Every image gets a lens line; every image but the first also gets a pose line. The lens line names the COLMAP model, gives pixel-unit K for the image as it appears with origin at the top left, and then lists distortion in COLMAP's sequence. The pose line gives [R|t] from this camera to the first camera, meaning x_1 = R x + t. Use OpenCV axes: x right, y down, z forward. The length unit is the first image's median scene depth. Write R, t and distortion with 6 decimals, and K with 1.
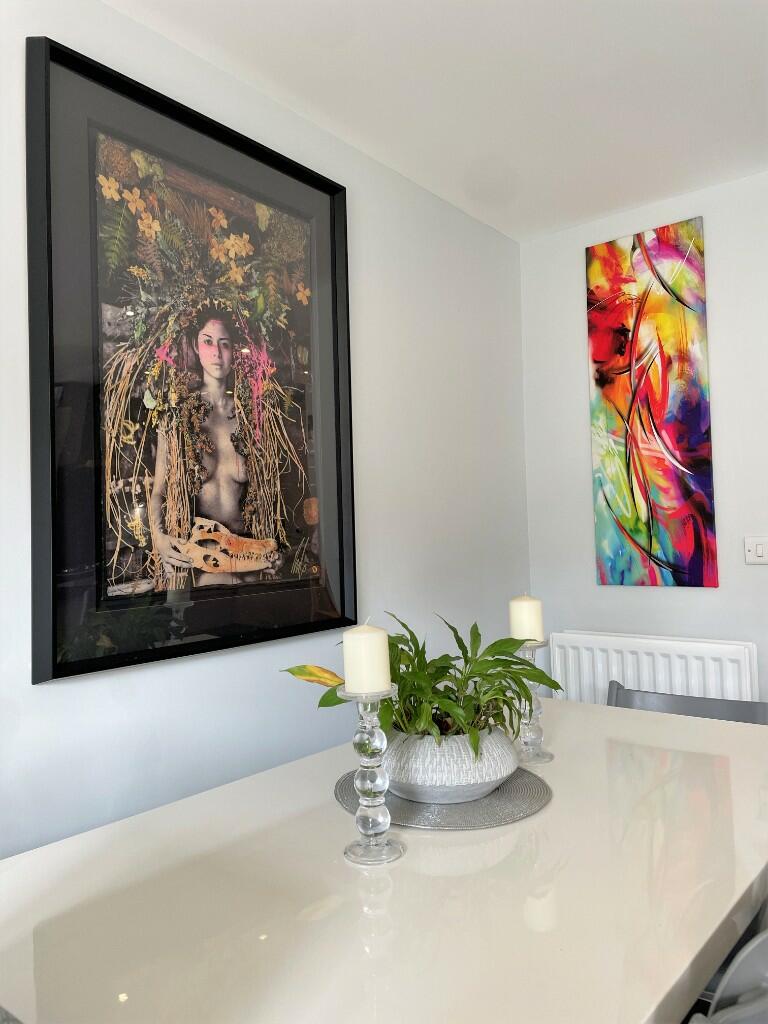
lens RADIAL K [[774.5, 0, 390.7], [0, 774.5, 507.7], [0, 0, 1]] dist [0.085703, -0.079760]
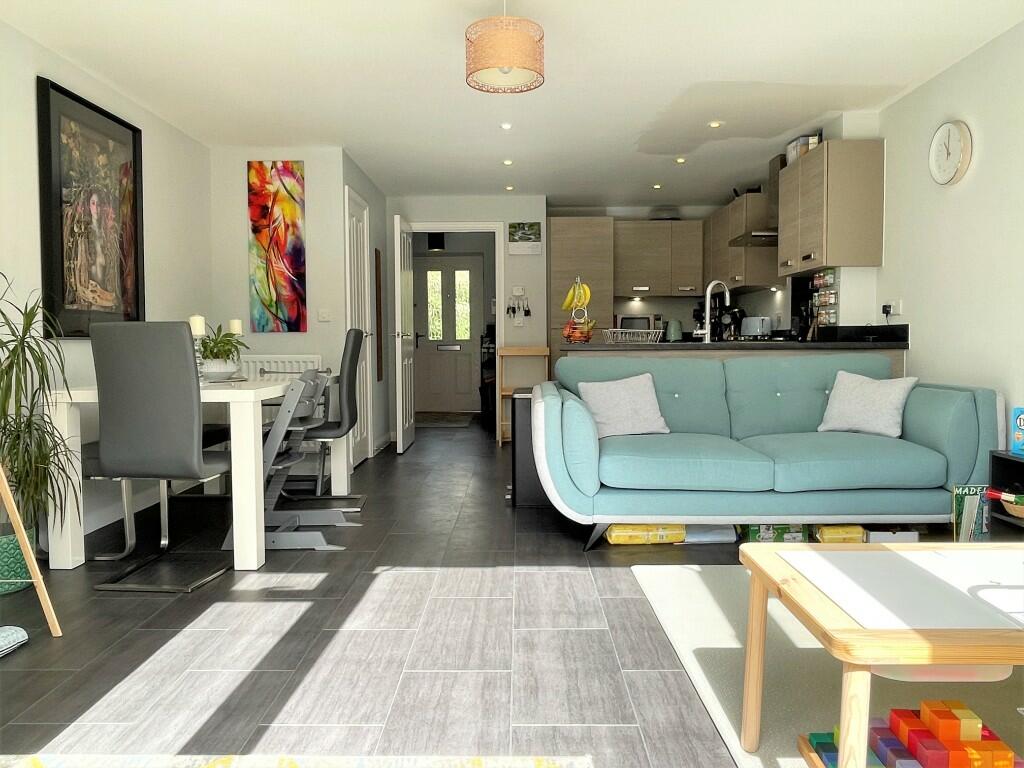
lens RADIAL K [[747.0, 0, 516.4], [0, 747.0, 378.5], [0, 0, 1]] dist [-0.026150, -0.006142]
pose [[0.793512, -0.003192, 0.608546, -0.390638], [-0.041794, 0.997339, 0.059729, 0.080523], [-0.607117, -0.072829, 0.791268, -1.025996]]
